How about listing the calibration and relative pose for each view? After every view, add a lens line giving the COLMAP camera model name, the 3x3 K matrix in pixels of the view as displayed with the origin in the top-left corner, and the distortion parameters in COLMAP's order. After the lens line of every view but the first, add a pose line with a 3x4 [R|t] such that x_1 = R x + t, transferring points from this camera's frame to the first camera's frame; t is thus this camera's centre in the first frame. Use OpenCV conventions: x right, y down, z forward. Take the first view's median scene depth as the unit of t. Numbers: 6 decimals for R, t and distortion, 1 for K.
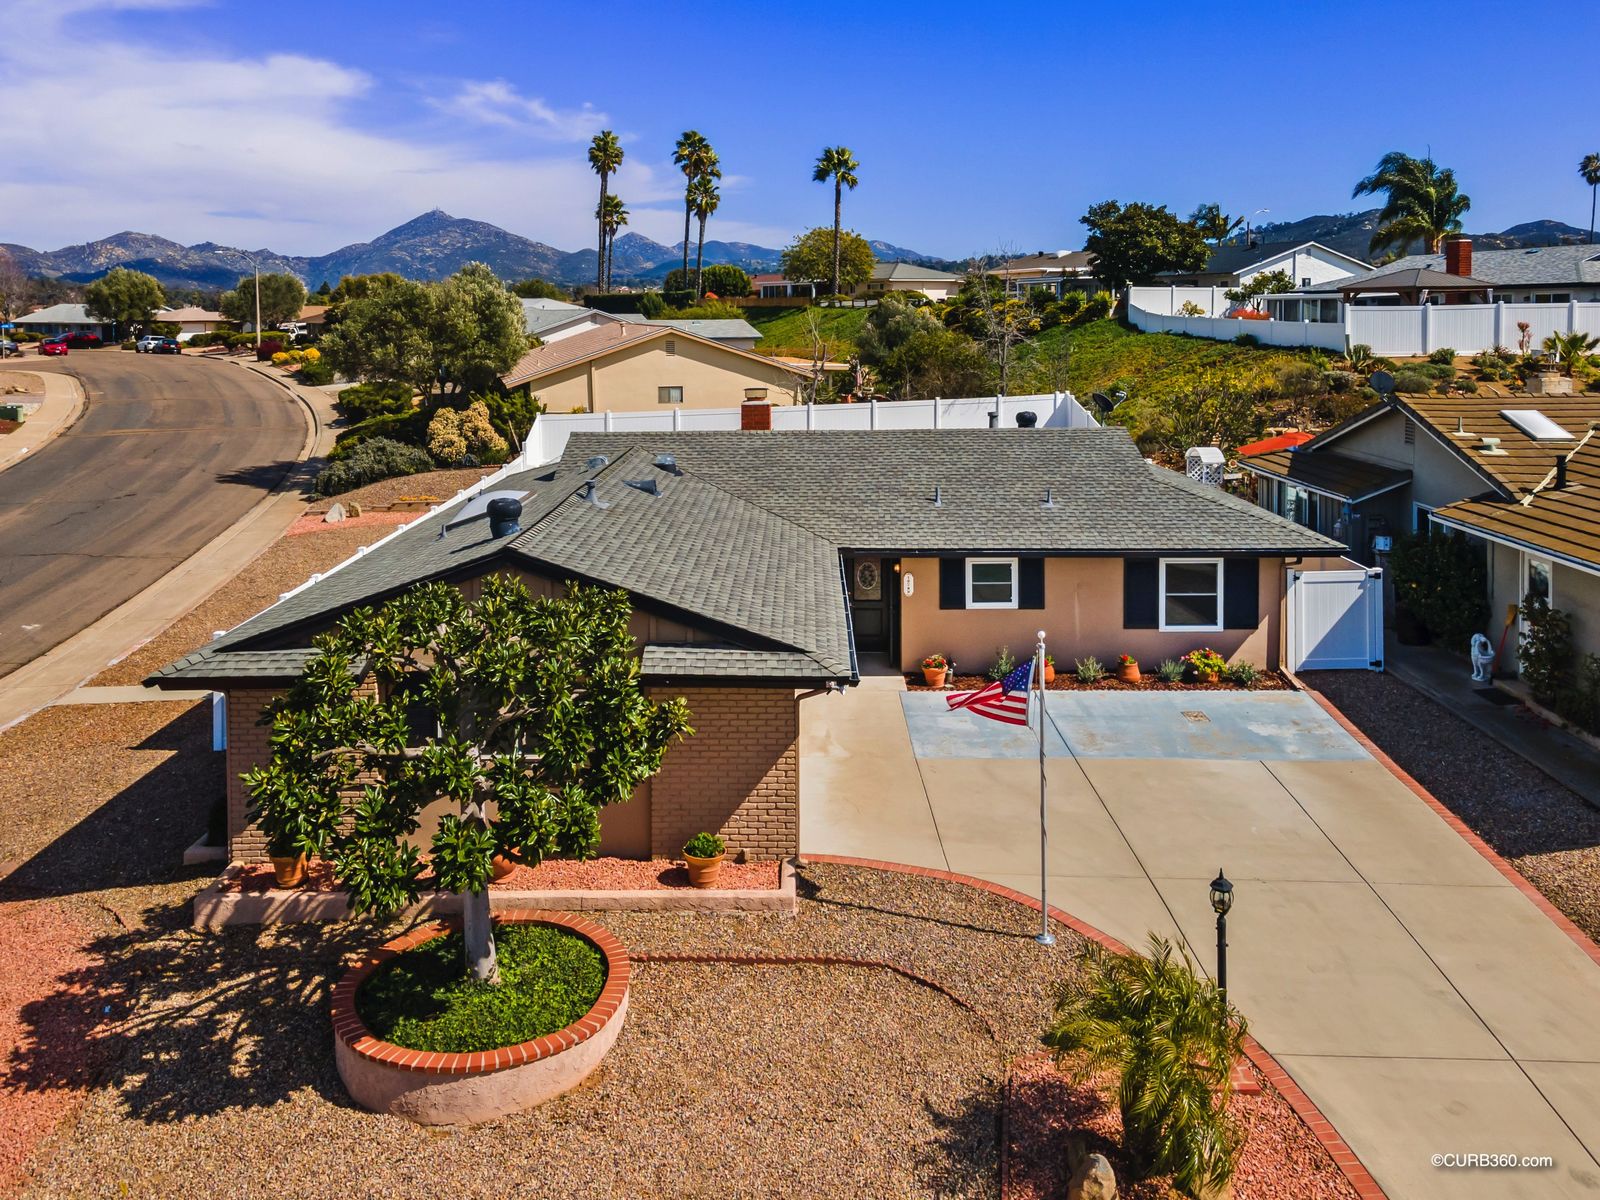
lens RADIAL K [[1233.0, 0, 791.0], [0, 1233.0, 381.5], [0, 0, 1]] dist [0.037857, 0.006848]
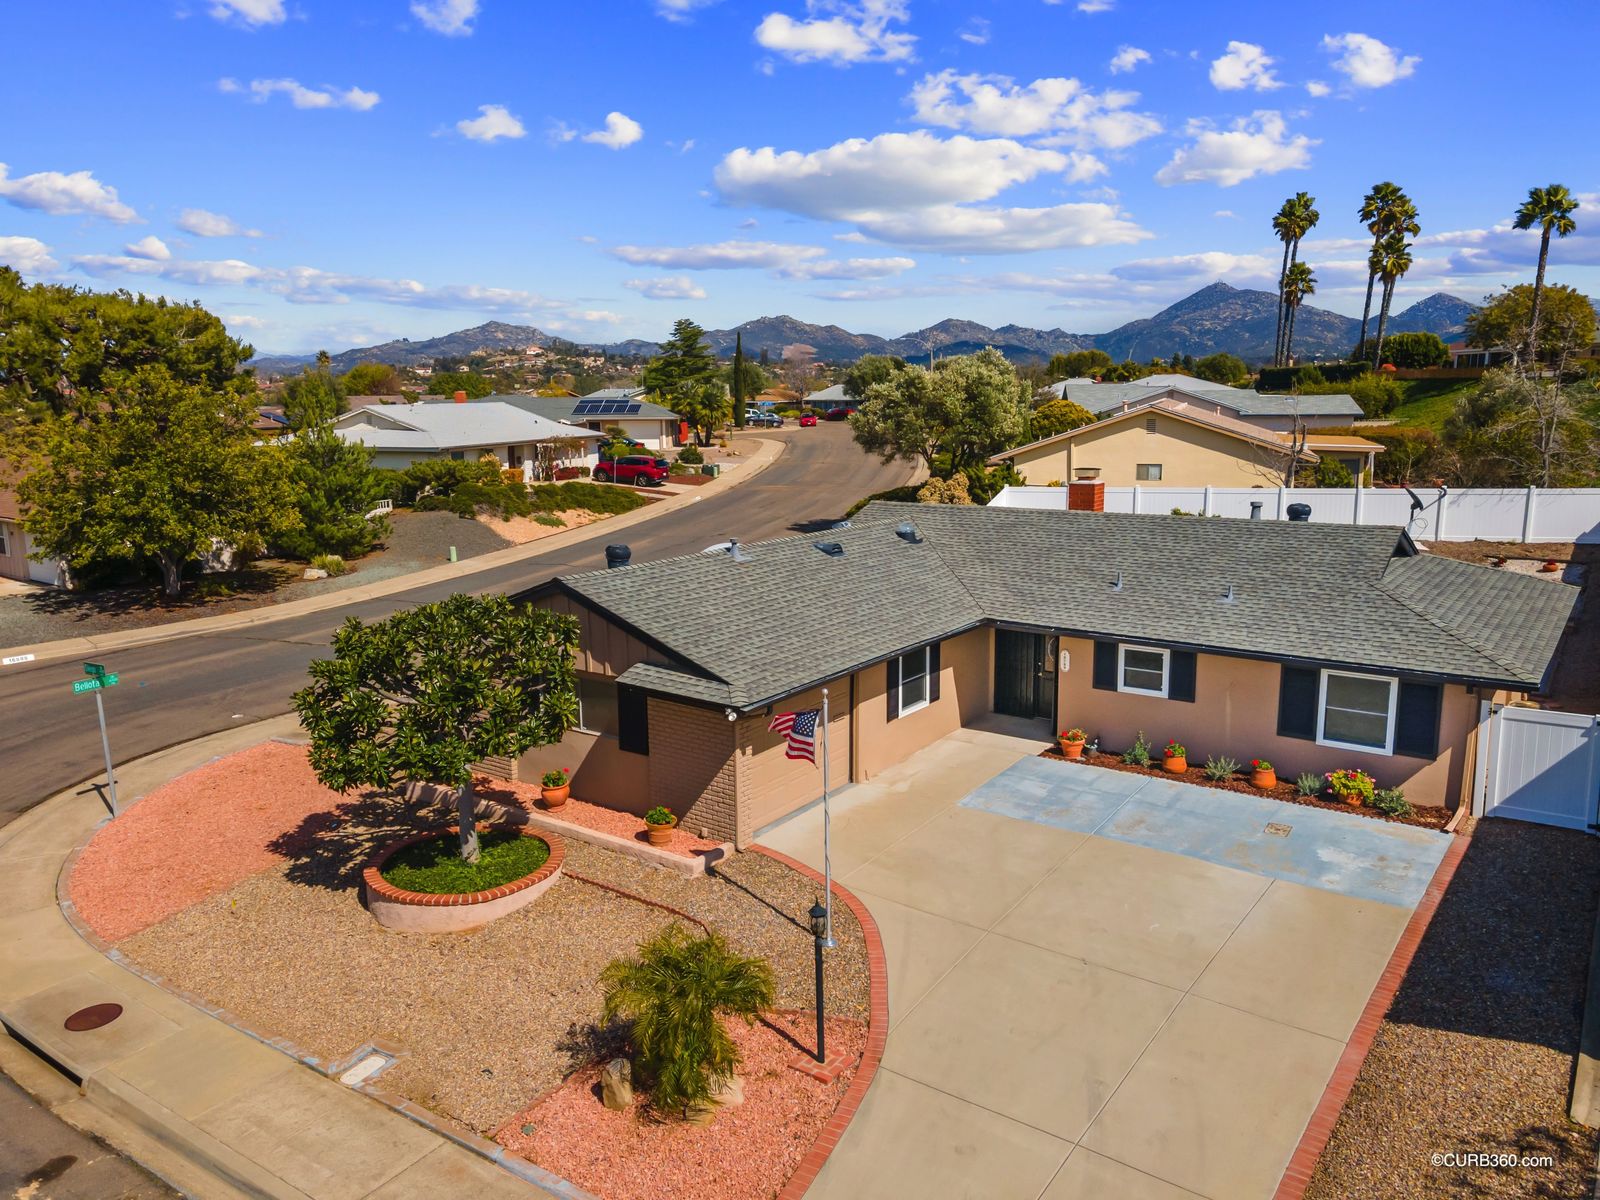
lens RADIAL K [[1156.5, 0, 797.2], [0, 1156.5, 605.7], [0, 0, 1]] dist [0.032598, 0.015497]
pose [[0.816949, 0.102097, -0.567600, 0.464671], [-0.026965, 0.989891, 0.139246, -0.013849], [0.576079, -0.098451, 0.811443, 0.071339]]
